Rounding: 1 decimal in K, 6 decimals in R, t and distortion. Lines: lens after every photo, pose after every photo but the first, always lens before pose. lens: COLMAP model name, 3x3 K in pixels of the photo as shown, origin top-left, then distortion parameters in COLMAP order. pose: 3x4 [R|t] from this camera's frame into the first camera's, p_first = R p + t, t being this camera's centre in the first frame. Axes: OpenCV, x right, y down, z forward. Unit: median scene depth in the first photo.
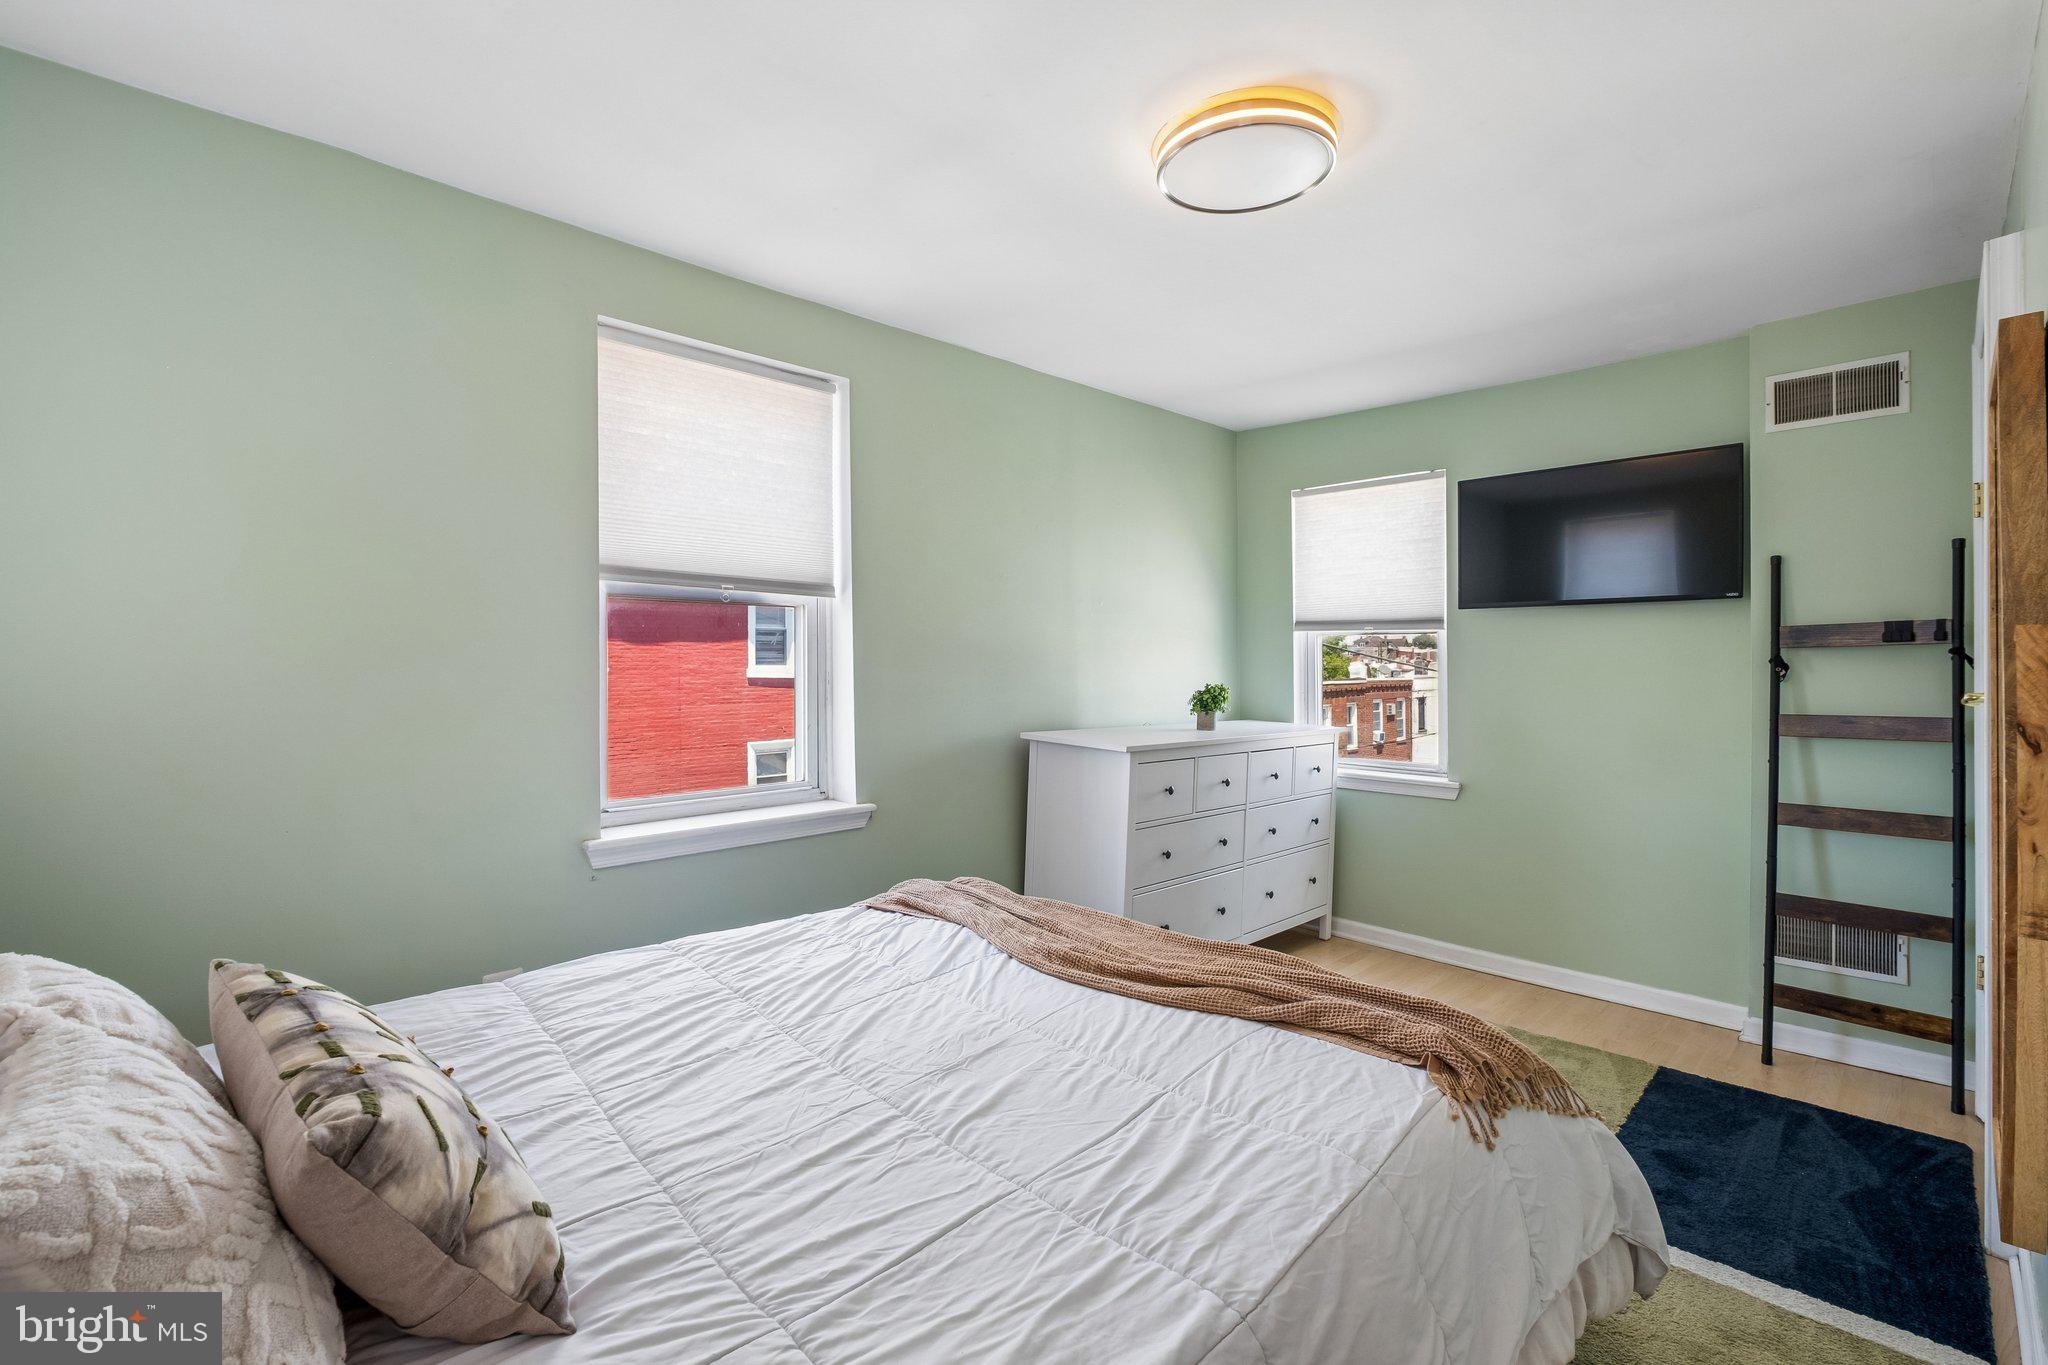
lens RADIAL K [[899.7, 0, 1006.8], [0, 899.7, 675.2], [0, 0, 1]] dist [-0.003539, 0.000219]
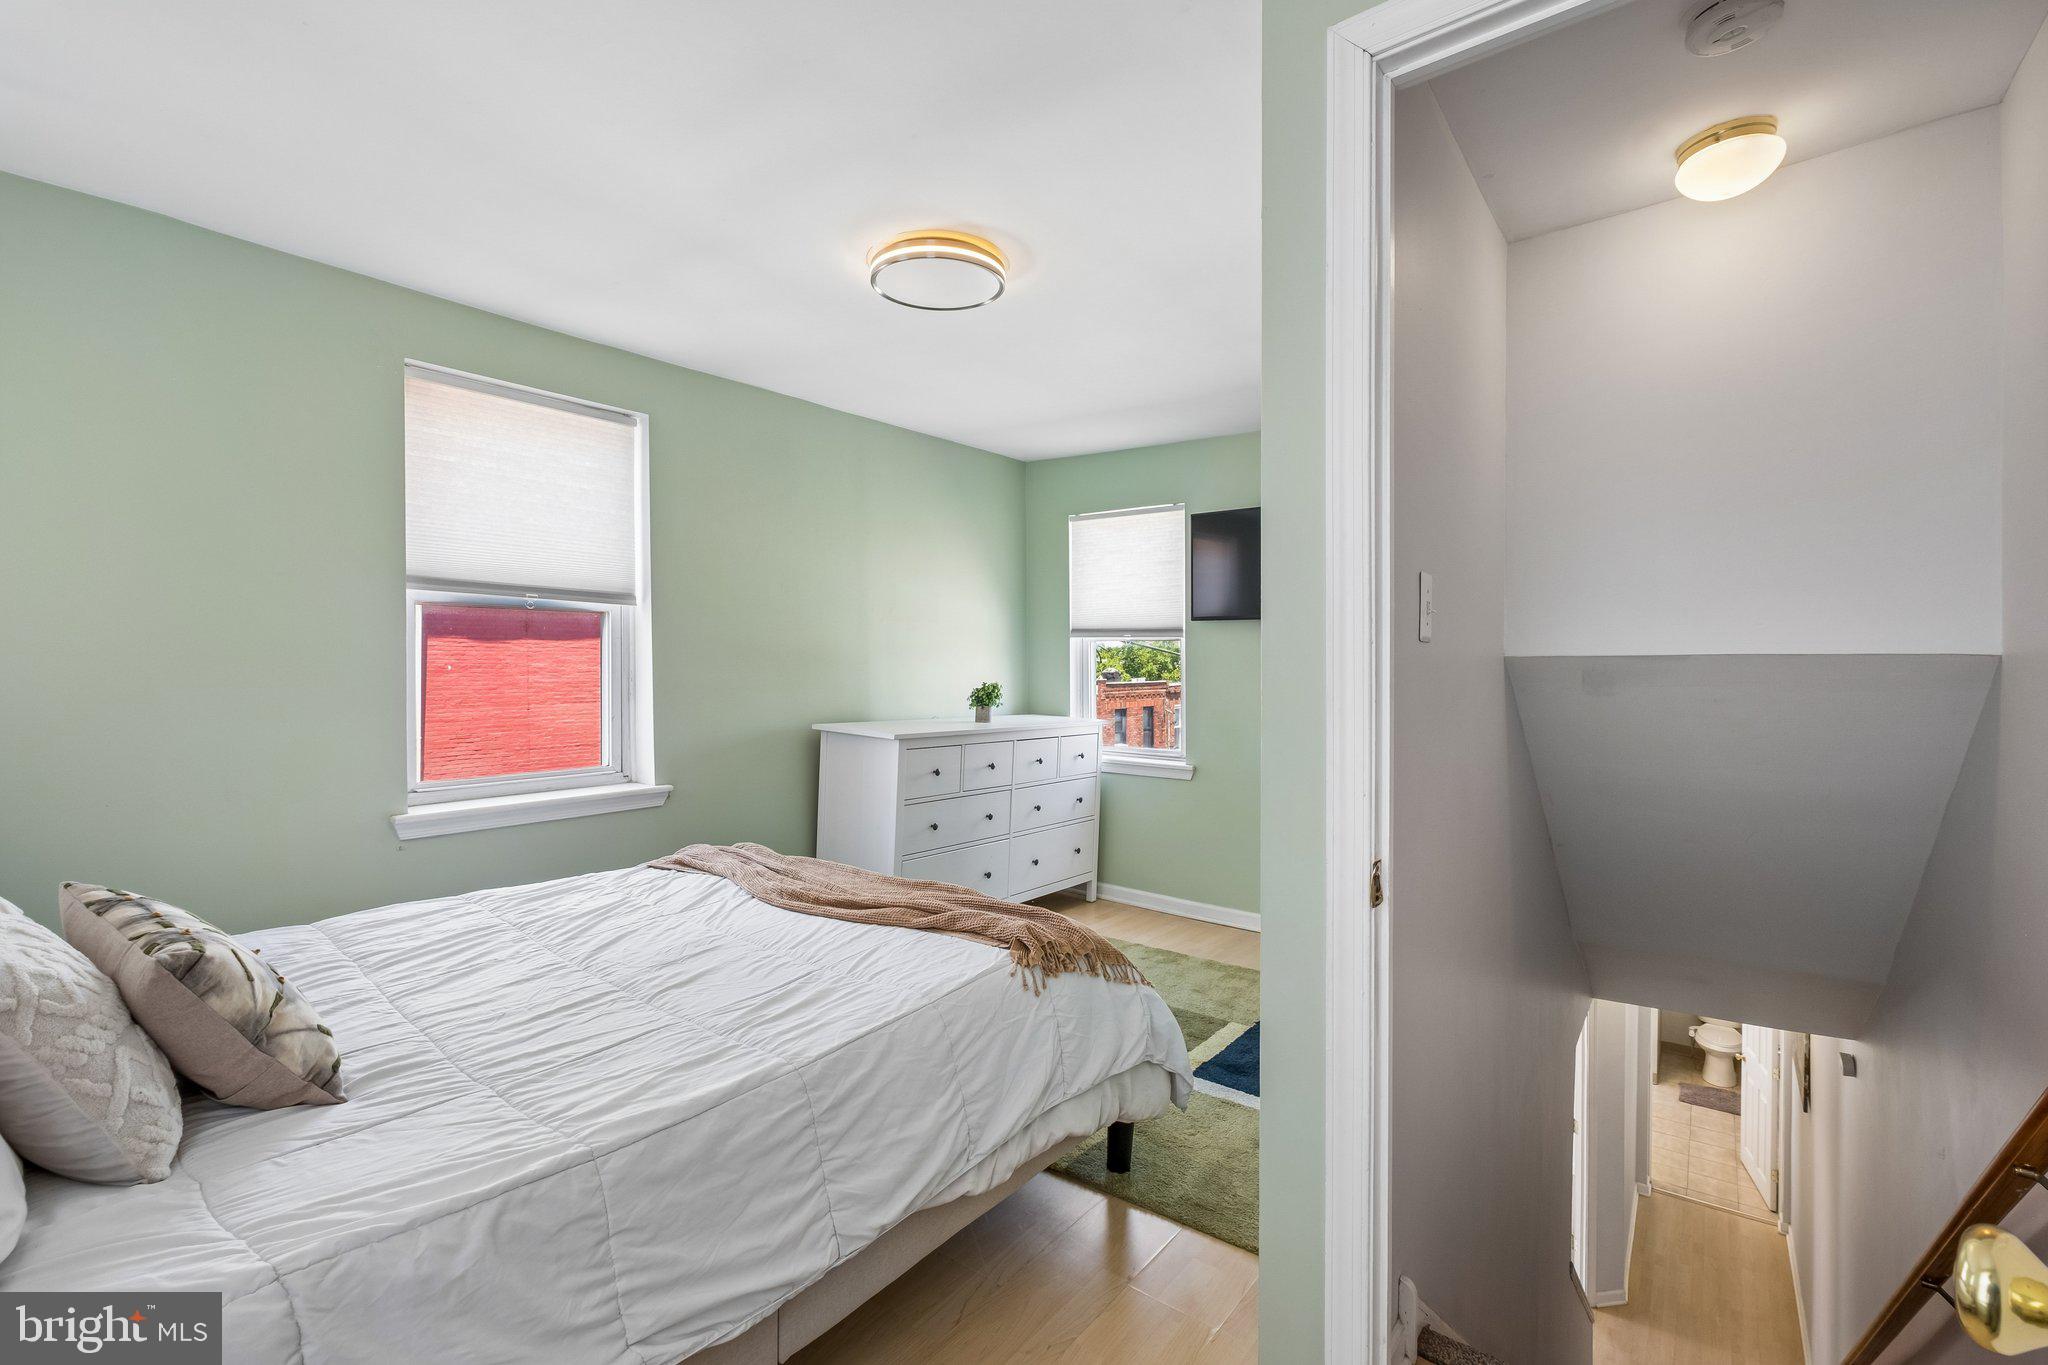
lens RADIAL K [[894.7, 0, 1006.8], [0, 894.7, 683.2], [0, 0, 1]] dist [0.002224, -0.000047]
pose [[0.991134, 0.003143, 0.132831, 0.198203], [-0.004255, 0.999958, 0.008089, 0.002006], [-0.132800, -0.008583, 0.991106, -0.302754]]
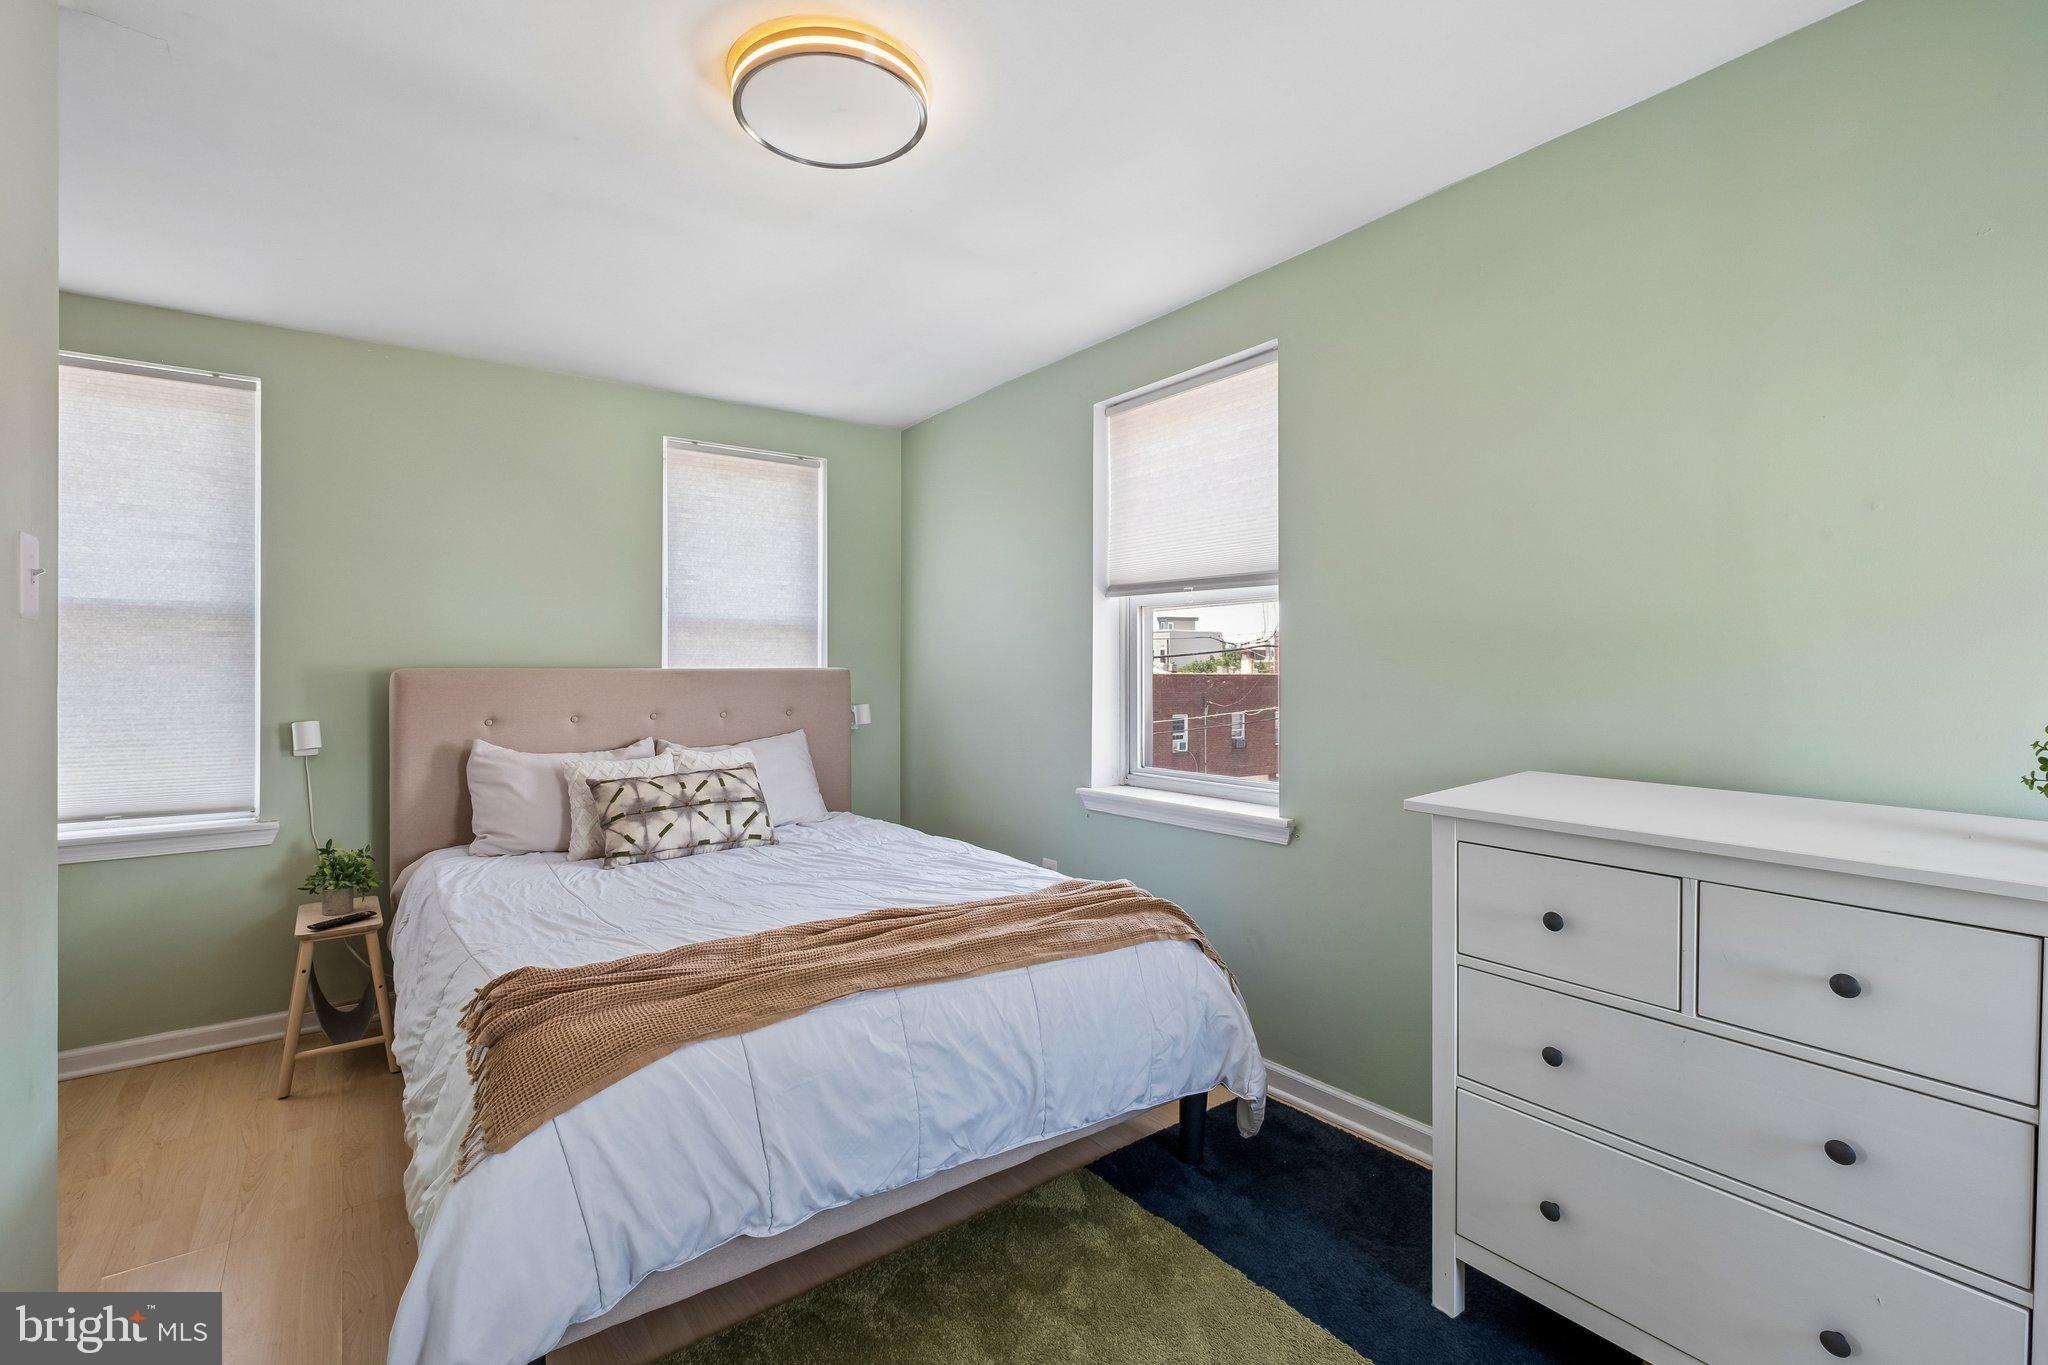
lens RADIAL K [[899.7, 0, 1006.8], [0, 899.7, 675.2], [0, 0, 1]] dist [-0.003539, 0.000219]
pose [[-0.135460, 0.004619, -0.990772, 1.181240], [-0.005383, 0.999971, 0.005398, -0.006448], [0.990768, 0.006064, -0.135431, 1.321022]]
